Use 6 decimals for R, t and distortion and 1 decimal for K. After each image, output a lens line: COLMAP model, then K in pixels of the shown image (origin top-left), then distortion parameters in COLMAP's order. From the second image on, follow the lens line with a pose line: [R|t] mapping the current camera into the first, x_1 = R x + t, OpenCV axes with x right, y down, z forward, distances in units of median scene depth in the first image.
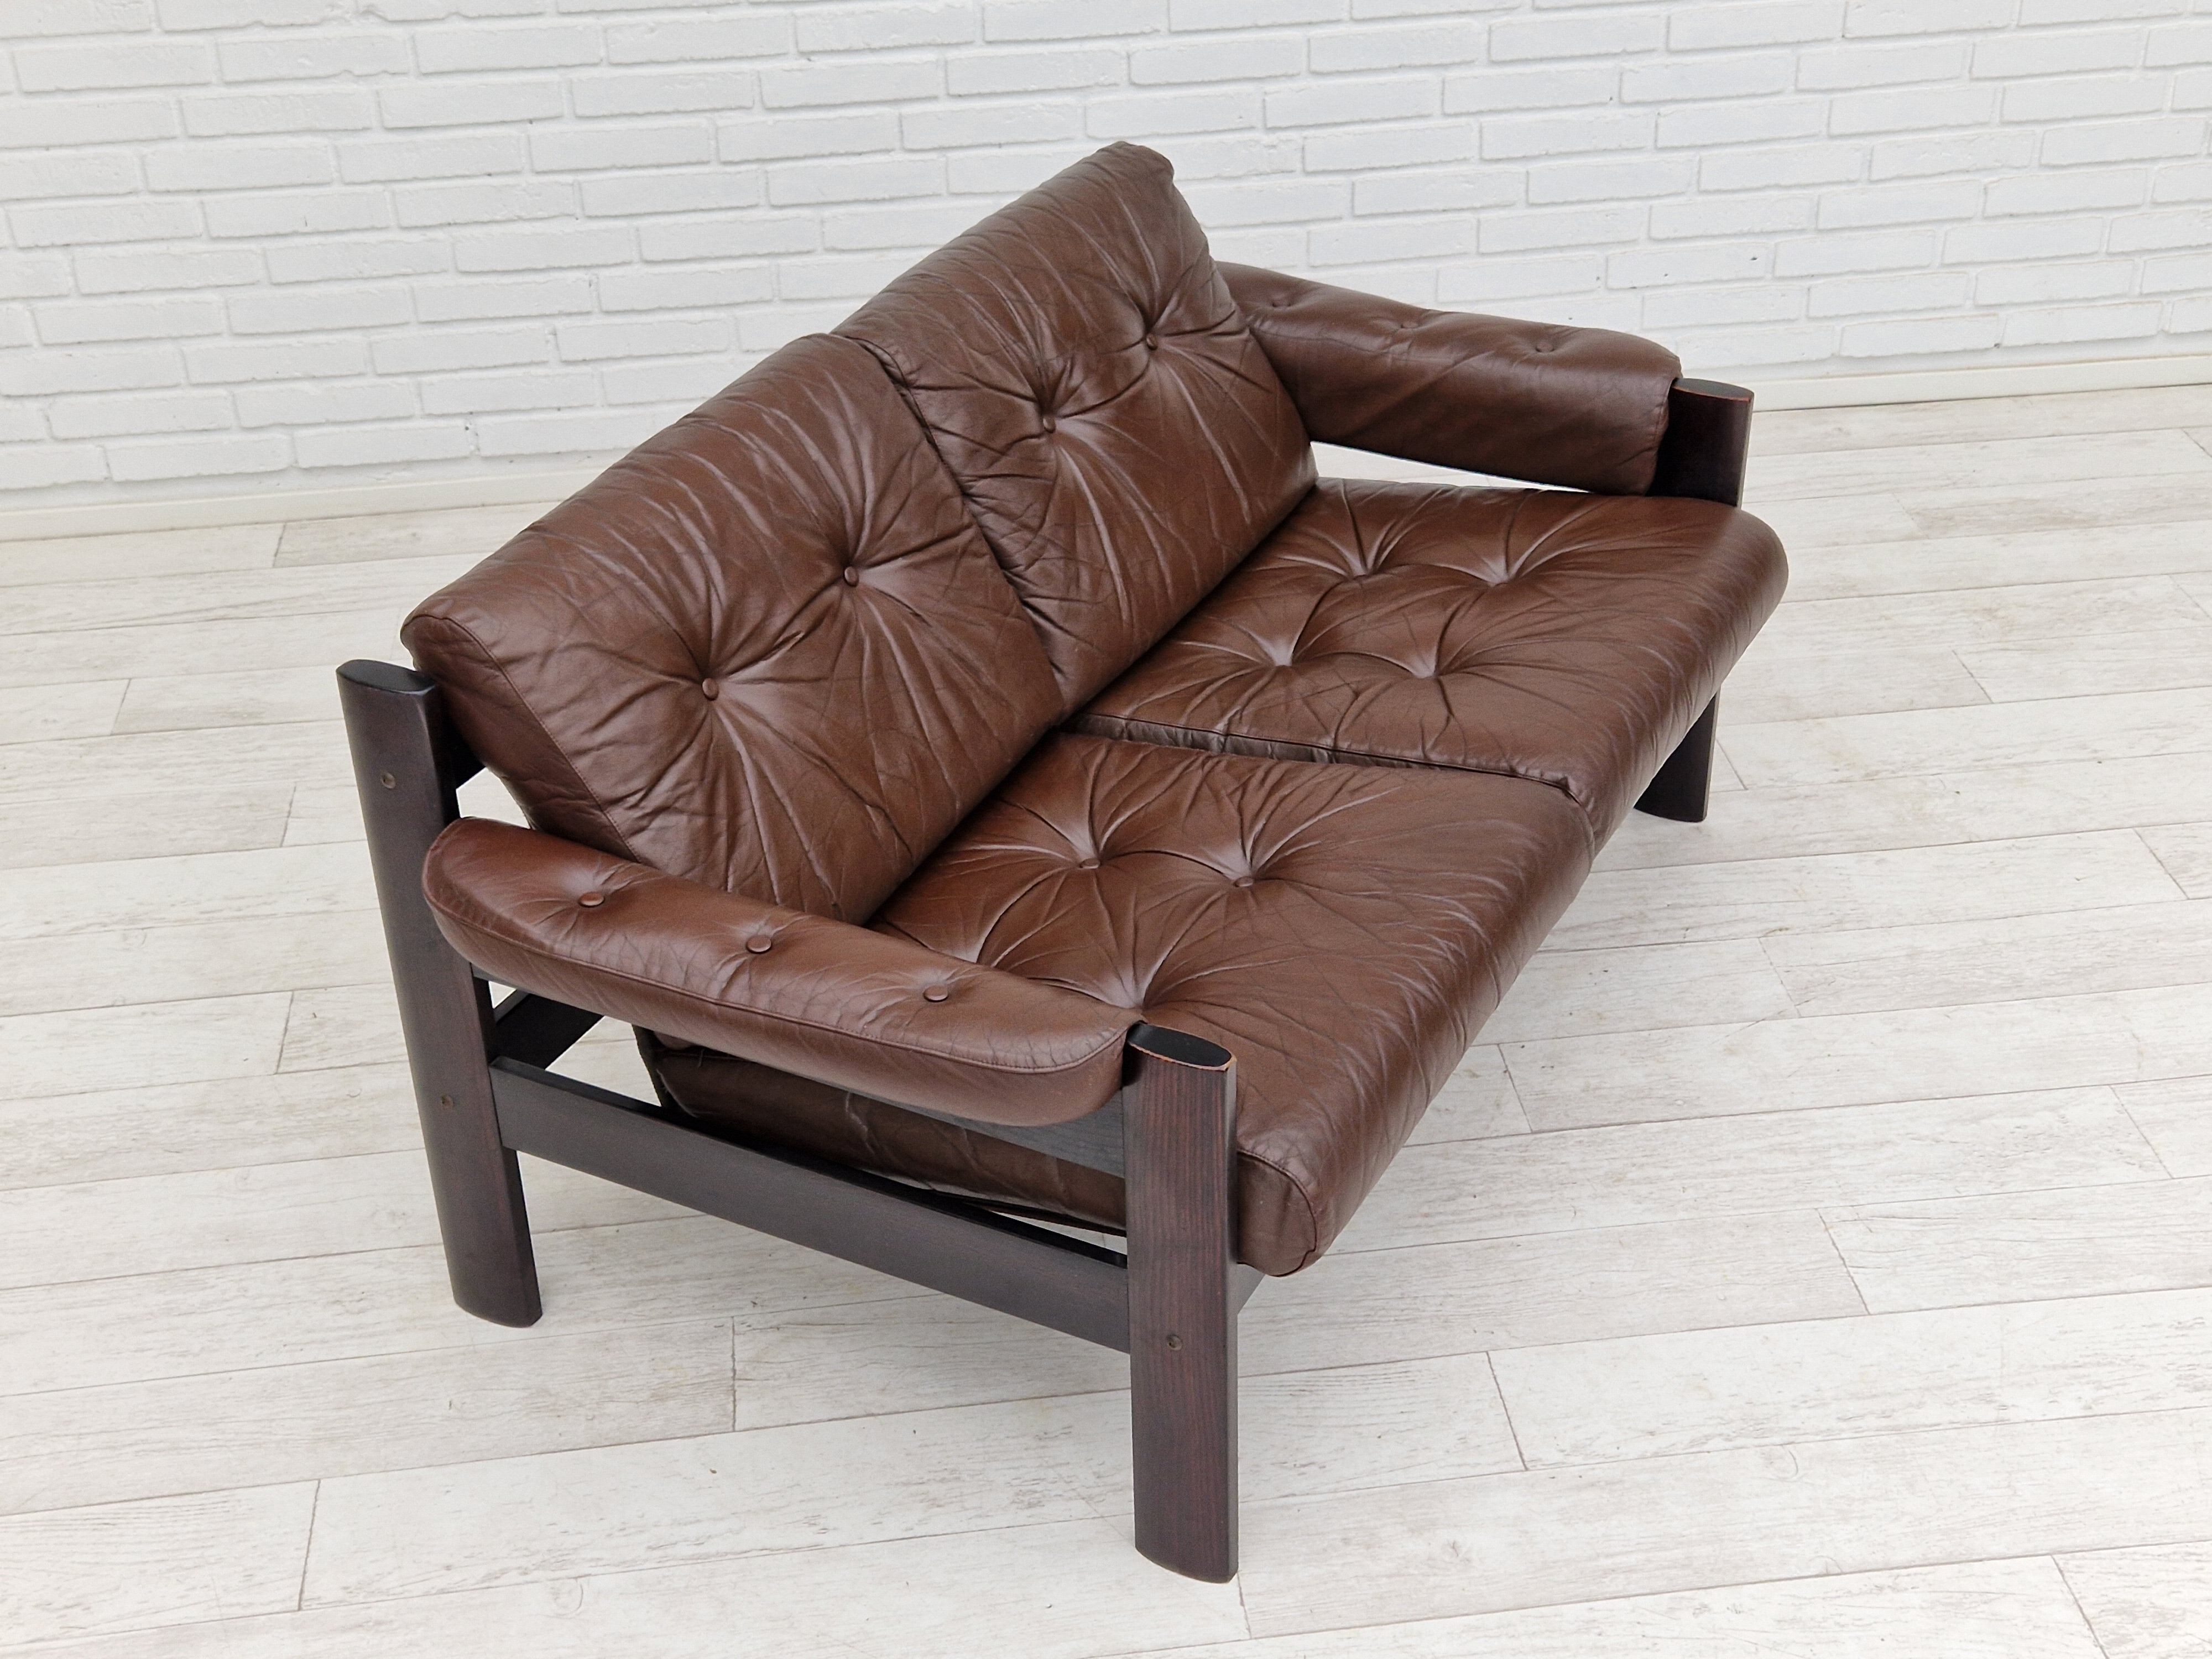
lens RADIAL K [[2834.7, 0, 1139.7], [0, 2834.7, 818.4], [0, 0, 1]] dist [0.069334, 0.000000]
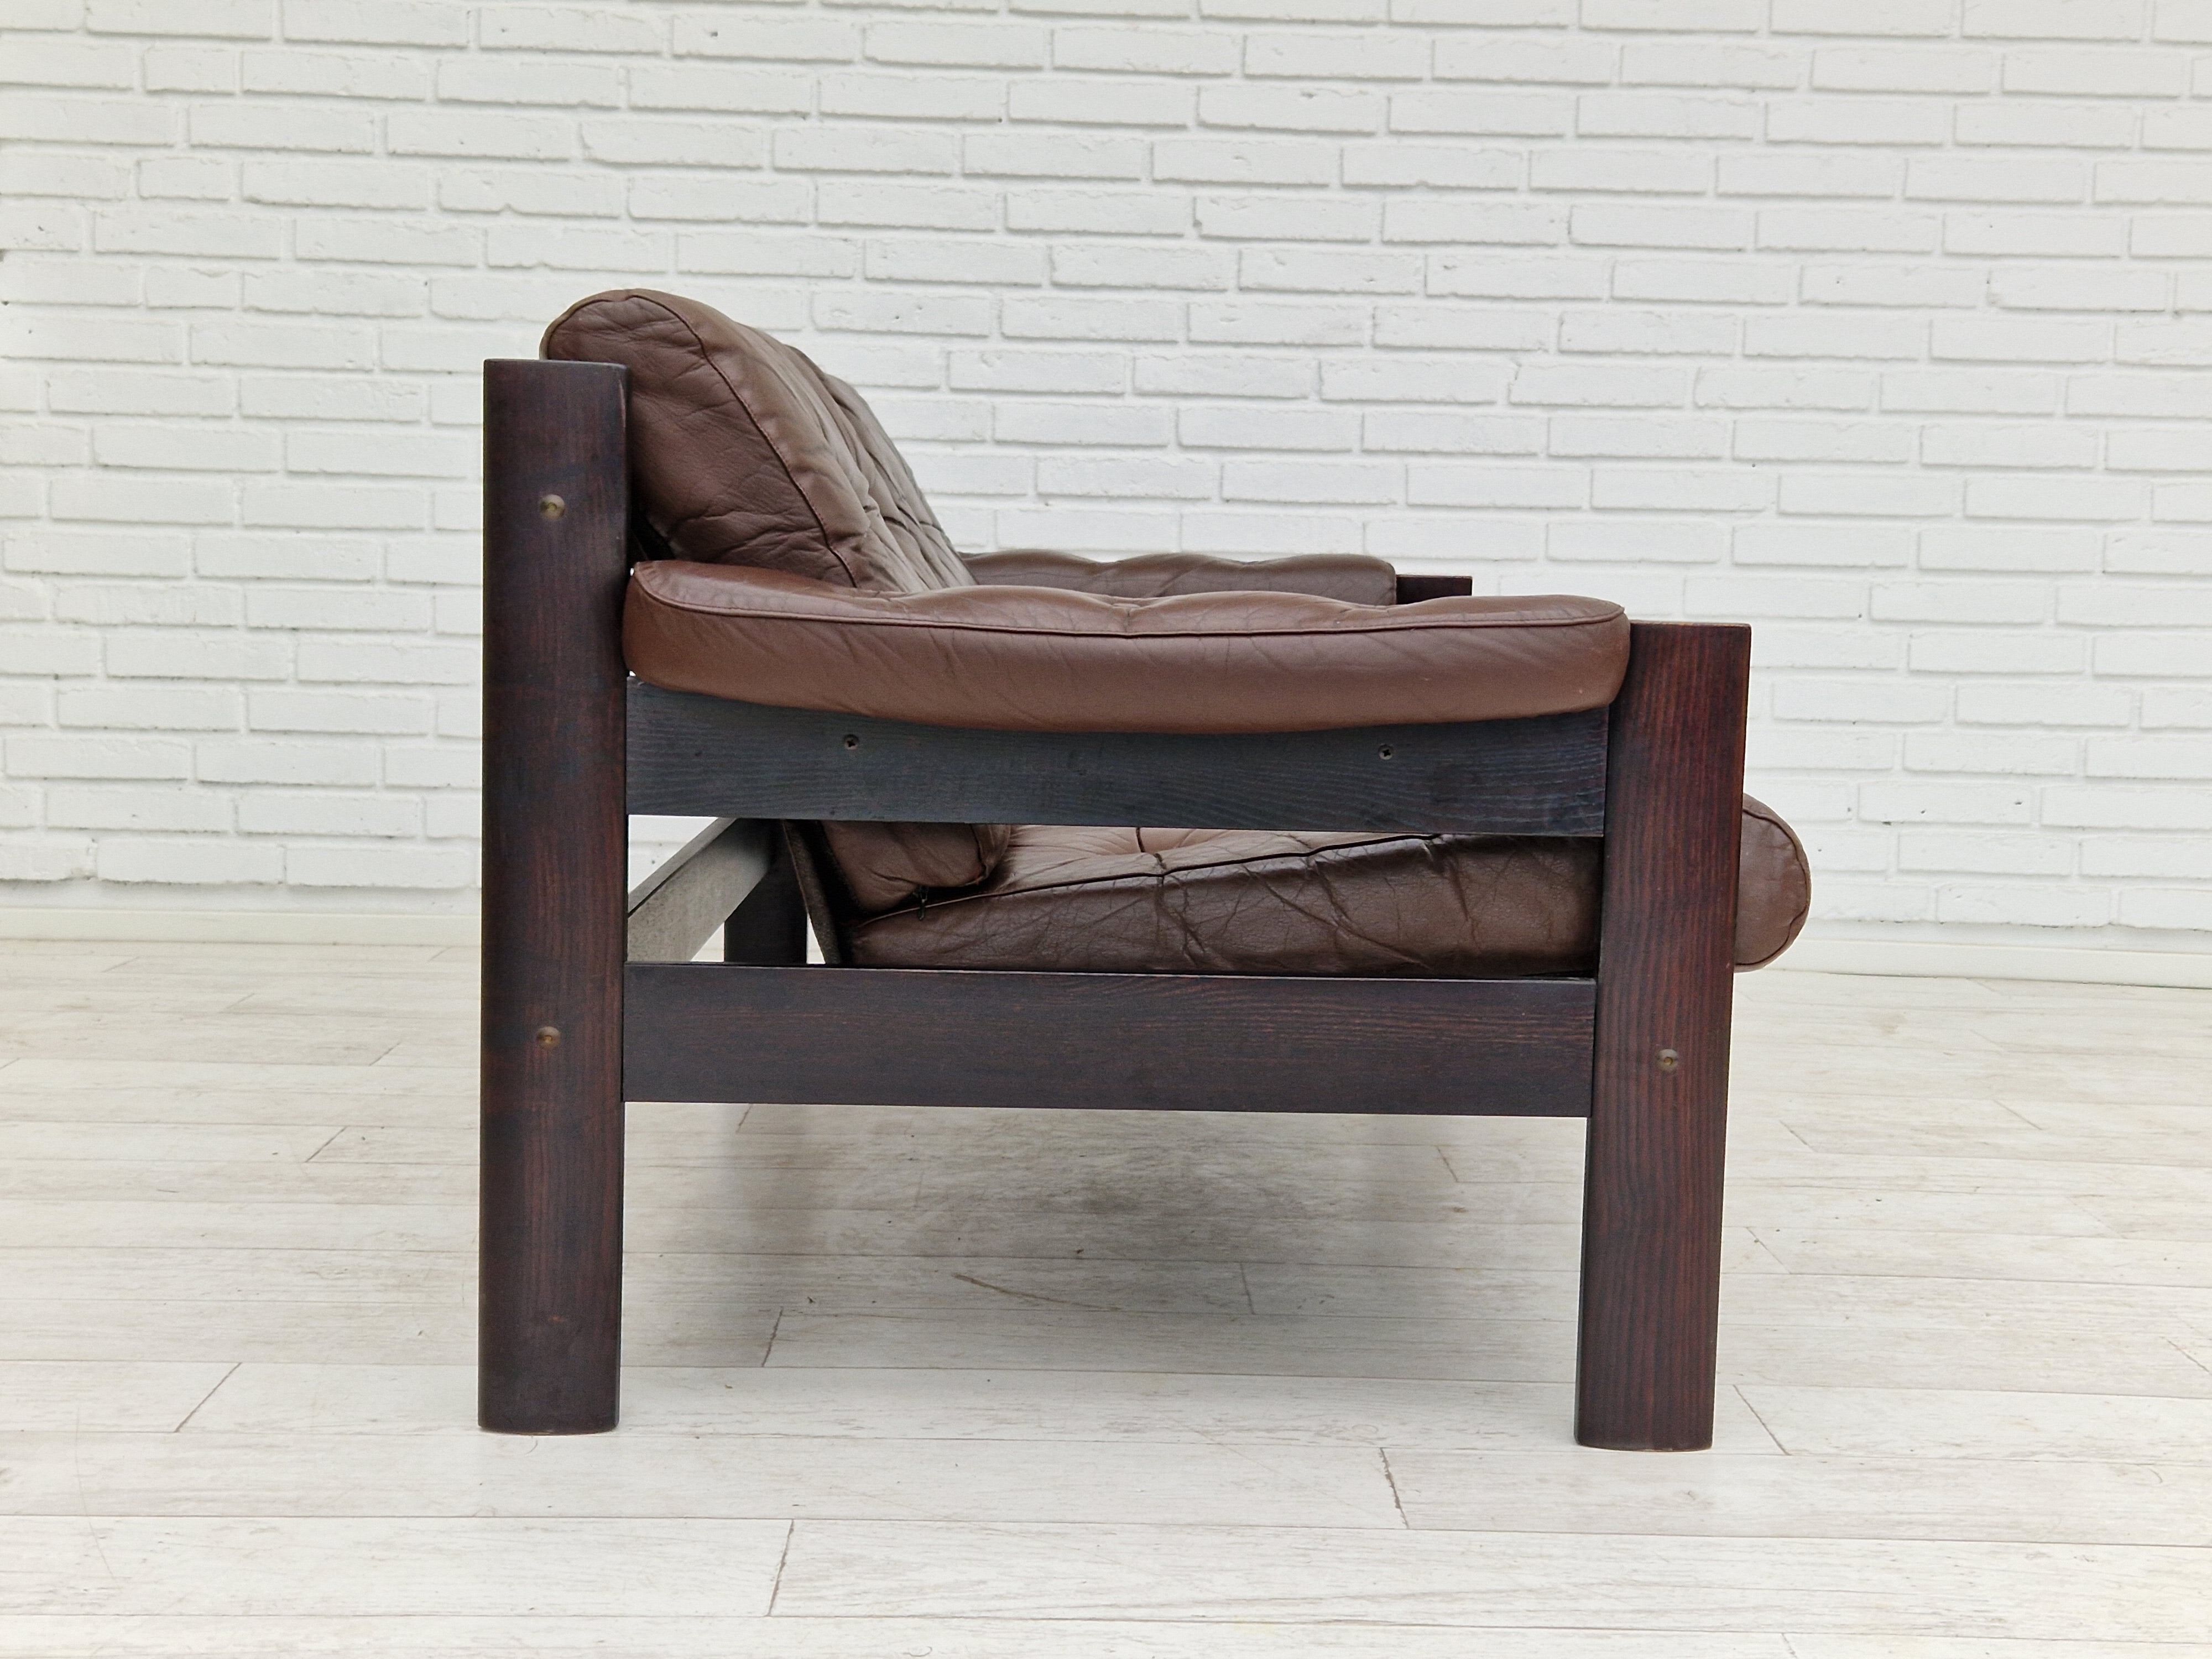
lens RADIAL K [[2834.7, 0, 1130.9], [0, 2834.7, 870.1], [0, 0, 1]] dist [0.069334, 0.000000]
pose [[0.993661, 0.058695, -0.095884, 0.017403], [-0.094690, 0.896706, -0.432379, 0.282235], [0.060601, 0.438717, 0.896580, 0.161207]]
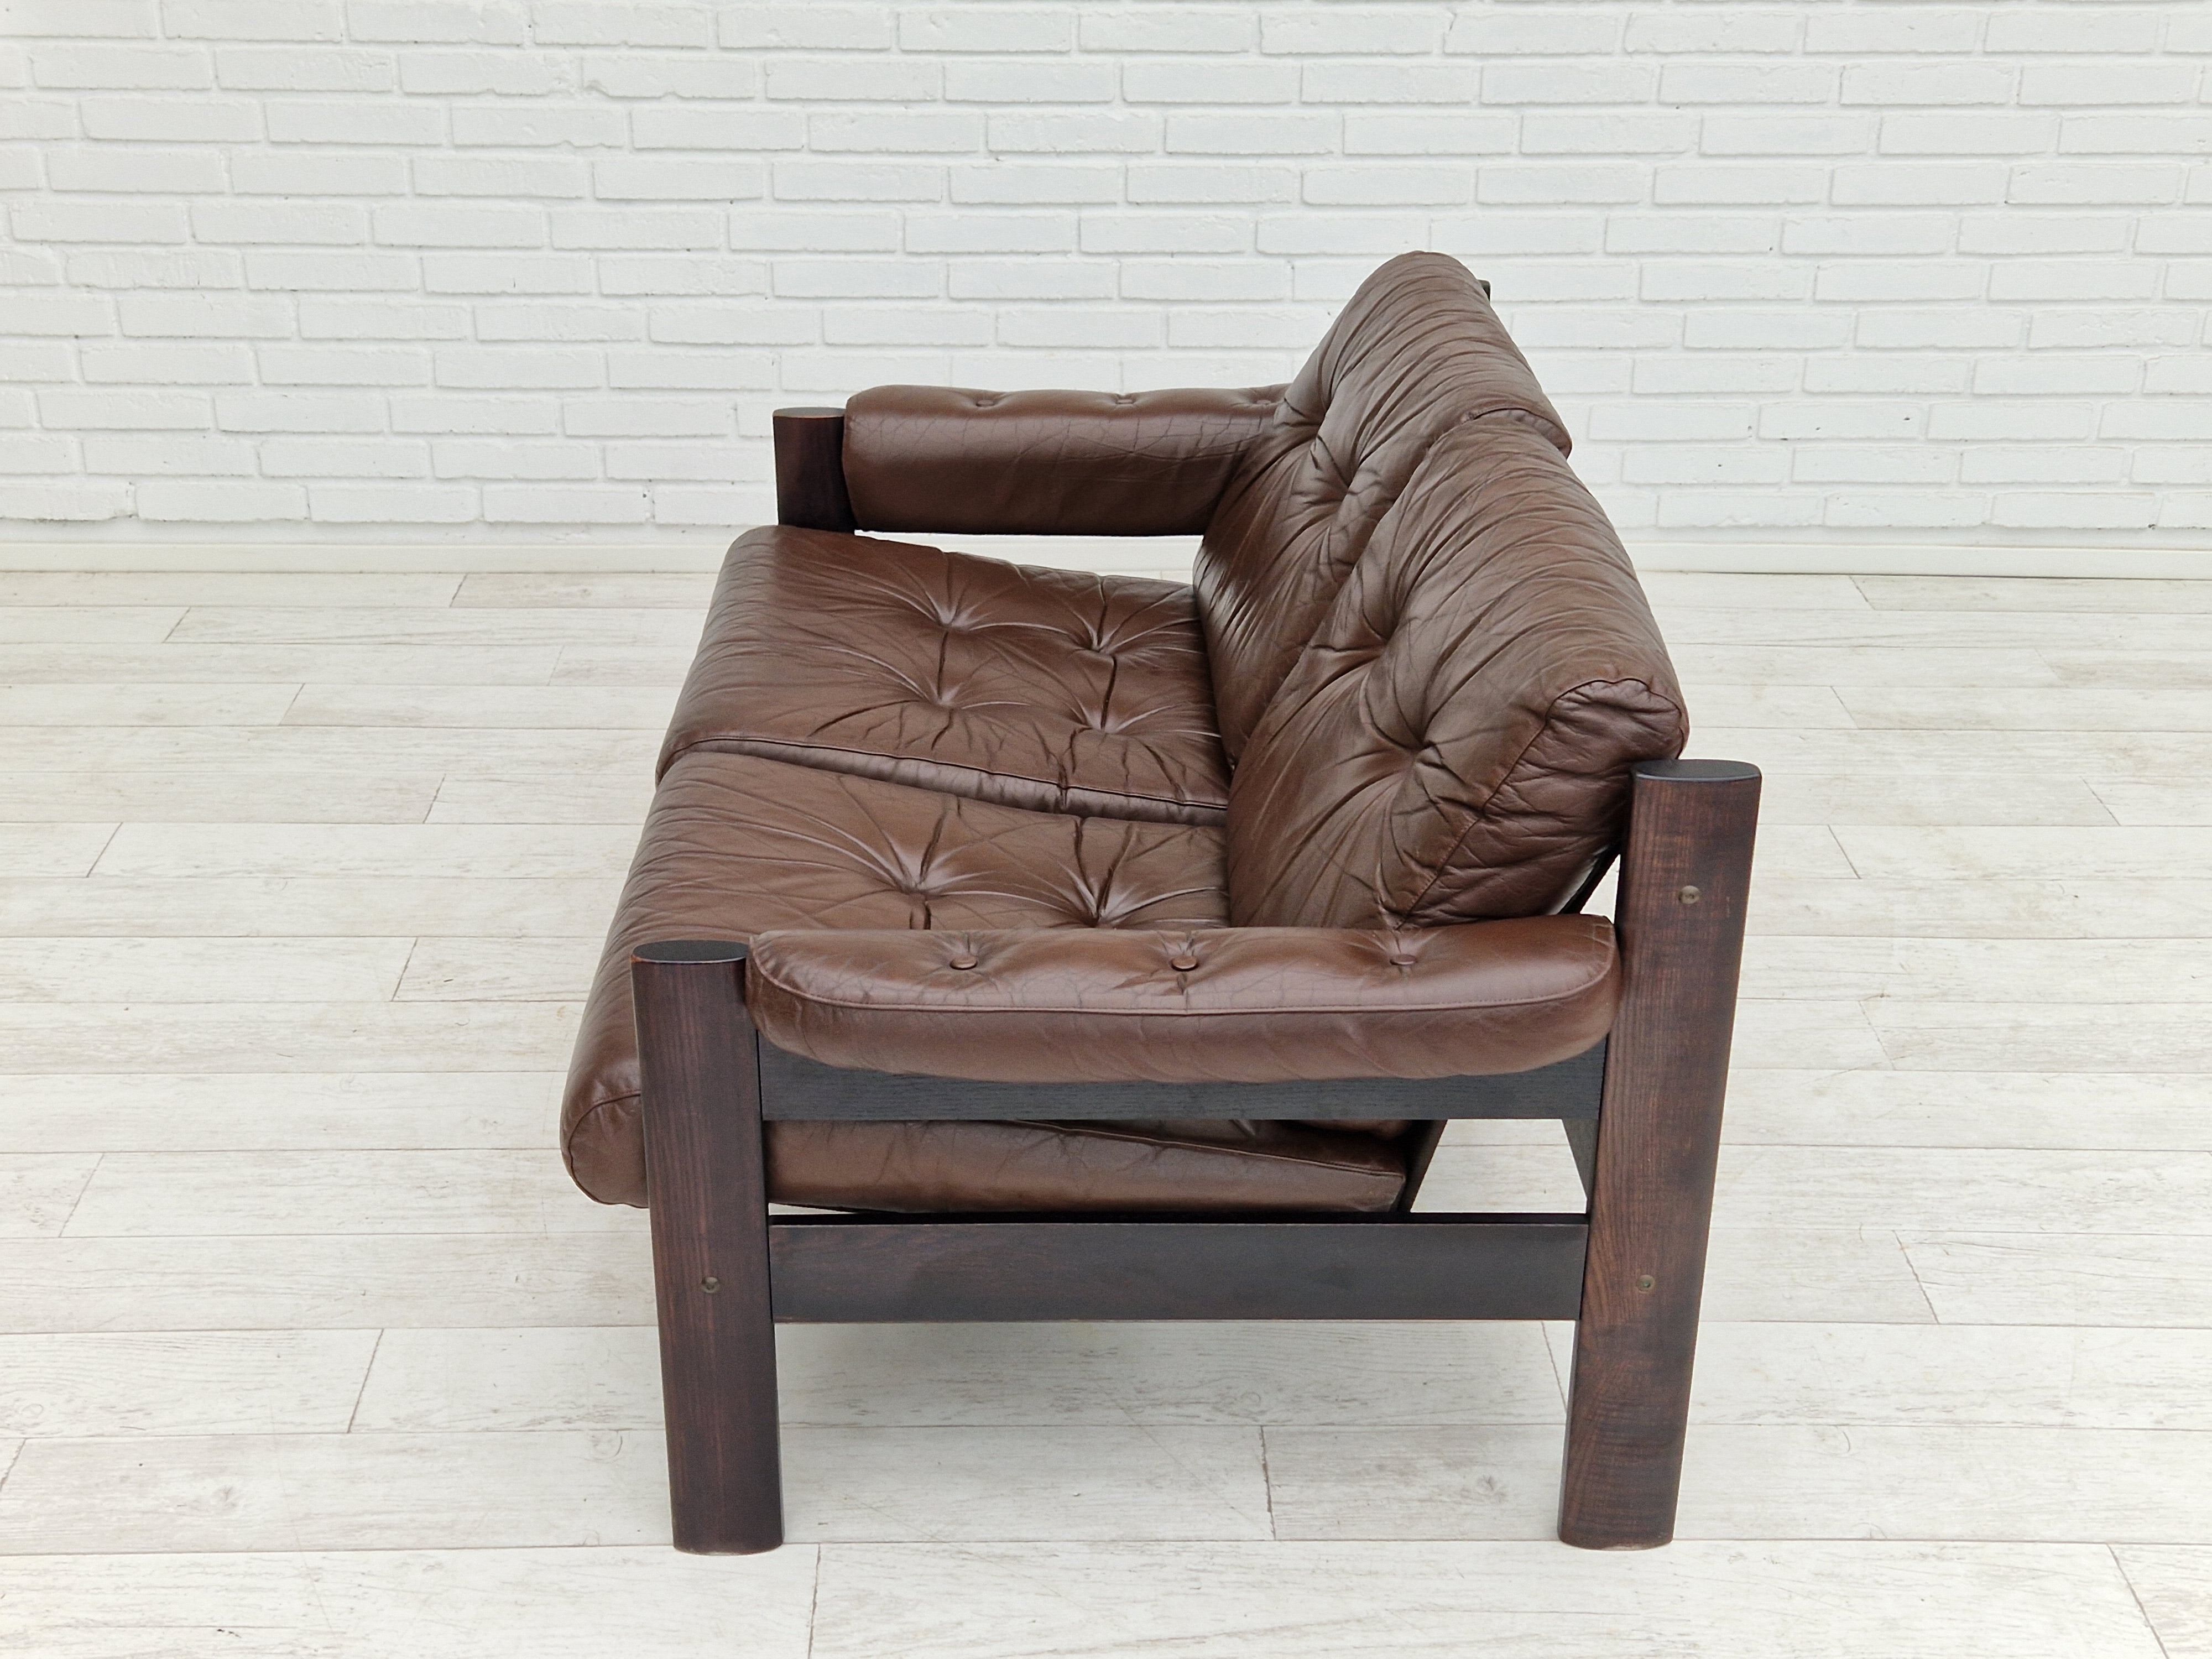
lens RADIAL K [[2834.7, 0, 1100.0], [0, 2834.7, 865.0], [0, 0, 1]] dist [0.069334, 0.000000]
pose [[0.994078, 0.074990, -0.078654, 0.023835], [-0.083236, 0.990723, -0.107420, 0.102077], [0.069868, 0.113331, 0.991098, -0.008320]]
